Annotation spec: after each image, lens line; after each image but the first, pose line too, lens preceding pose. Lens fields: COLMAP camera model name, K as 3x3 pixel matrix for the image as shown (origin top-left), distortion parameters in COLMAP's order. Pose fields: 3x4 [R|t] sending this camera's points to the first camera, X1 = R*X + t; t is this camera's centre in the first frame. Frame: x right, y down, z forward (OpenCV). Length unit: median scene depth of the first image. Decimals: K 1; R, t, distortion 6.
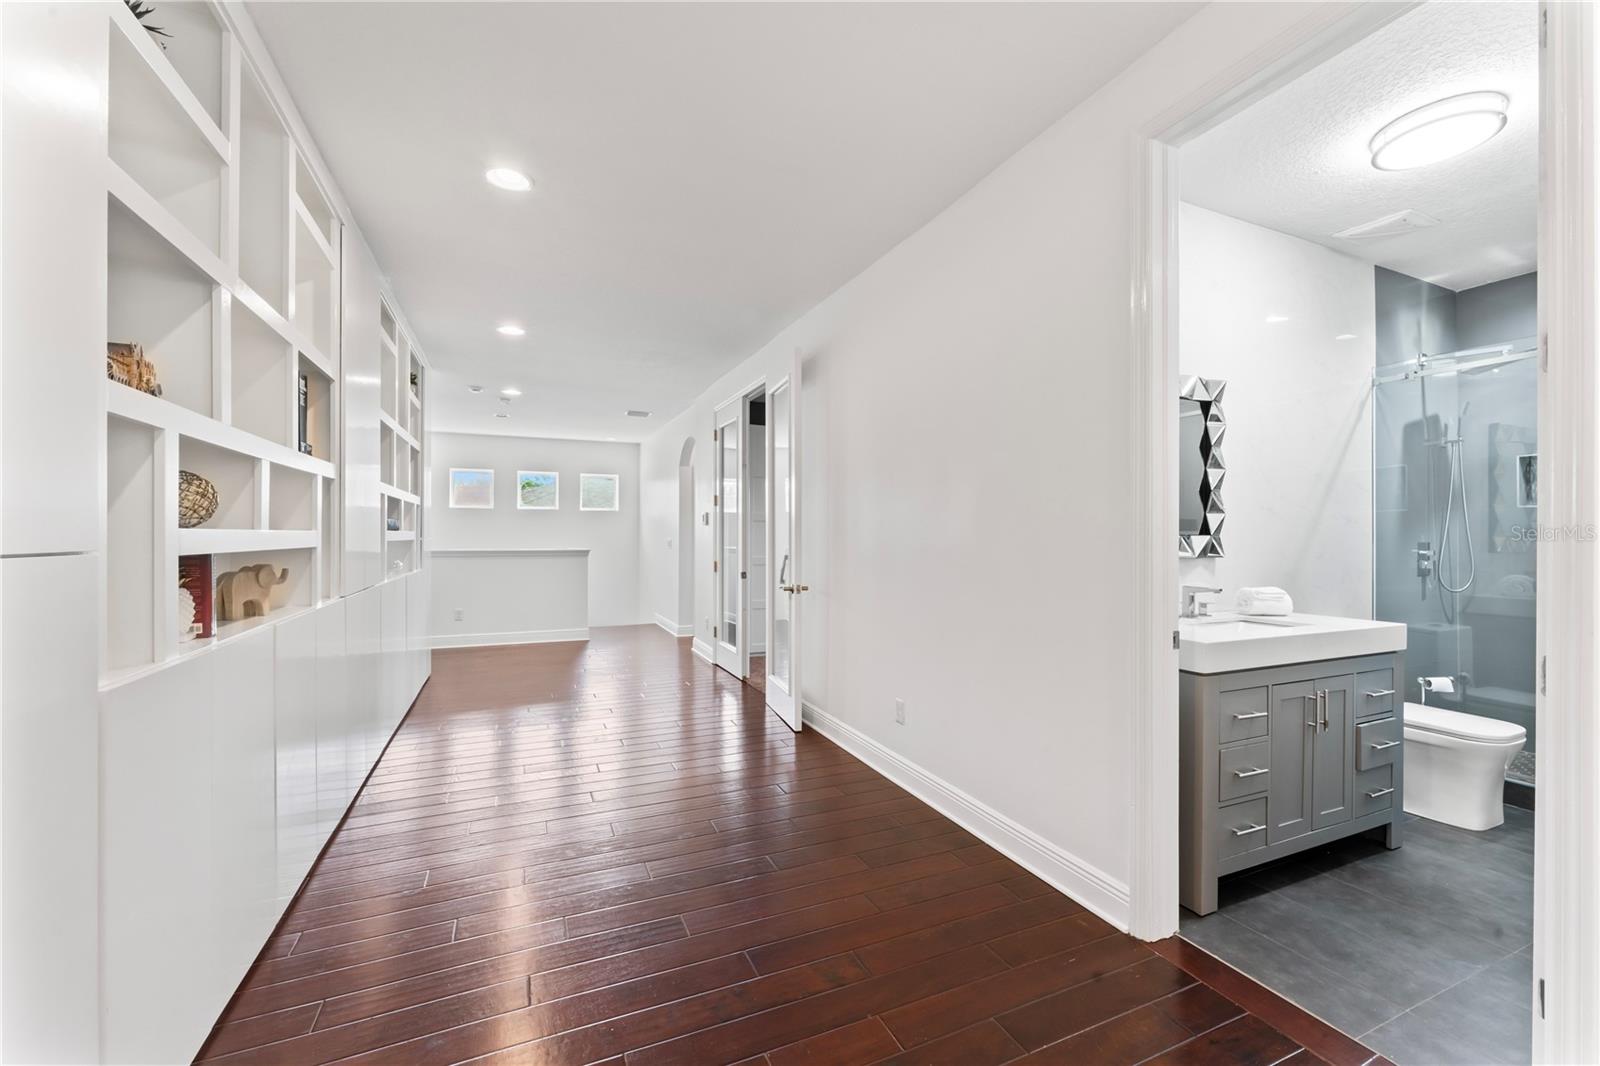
lens RADIAL K [[645.3, 0, 796.4], [0, 645.3, 535.2], [0, 0, 1]] dist [-0.003684, 0.000197]
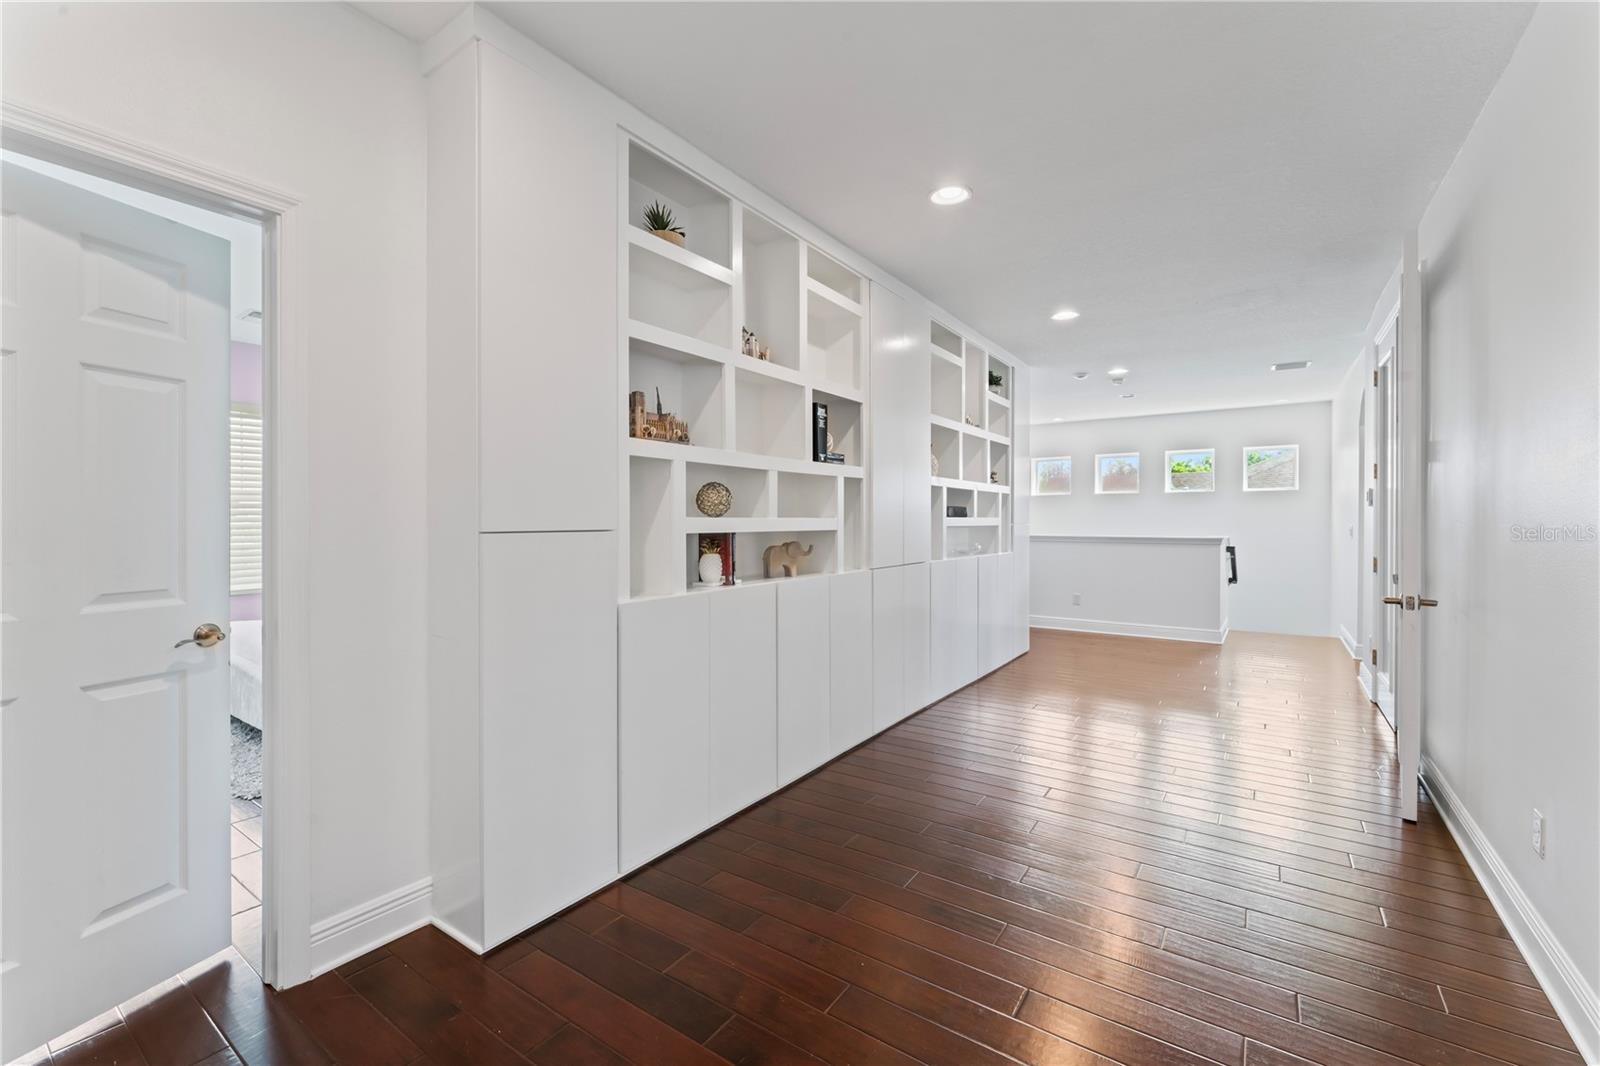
lens RADIAL K [[671.0, 0, 791.7], [0, 671.0, 523.2], [0, 0, 1]] dist [0.001979, 0.000081]
pose [[0.530794, 0.001293, -0.847500, 0.193596], [0.001399, 0.999996, 0.002402, 0.000193], [0.847500, -0.002460, 0.530790, 0.083212]]
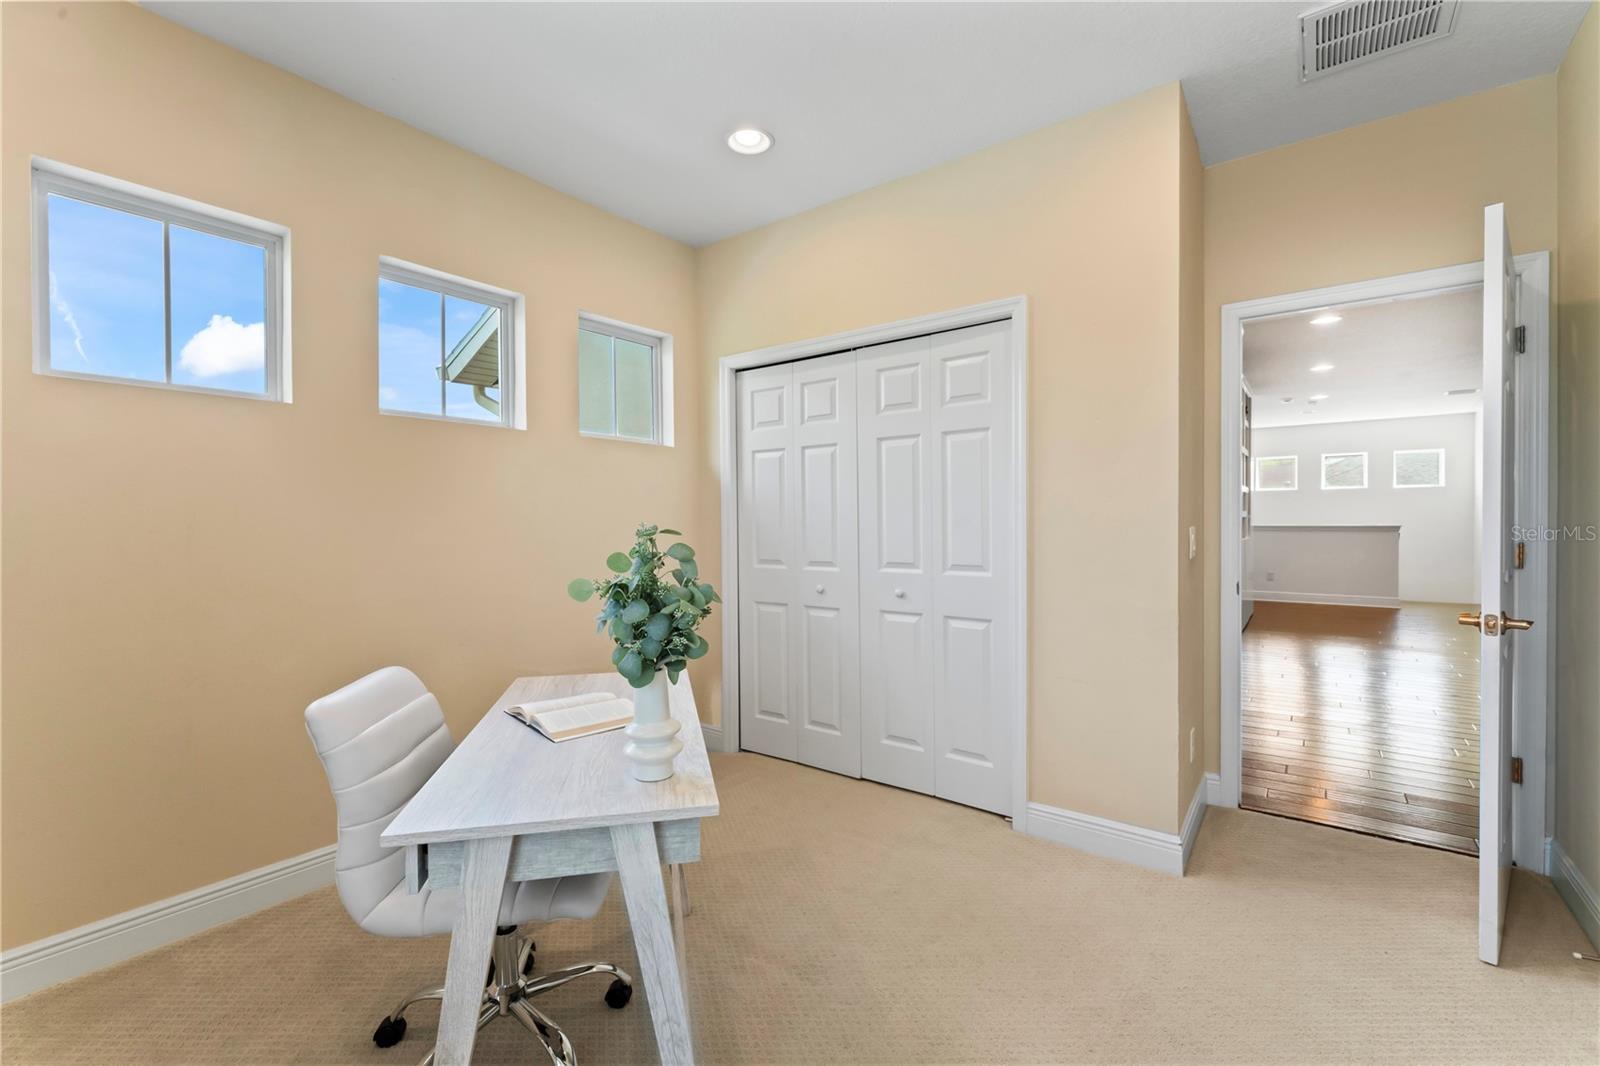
lens RADIAL K [[671.0, 0, 805.3], [0, 671.0, 520.8], [0, 0, 1]] dist [0.001979, 0.000081]
pose [[0.492972, -0.001481, -0.870044, 0.254933], [0.010244, 0.999939, 0.004102, -0.001195], [0.869985, -0.010935, 0.492957, -0.652936]]
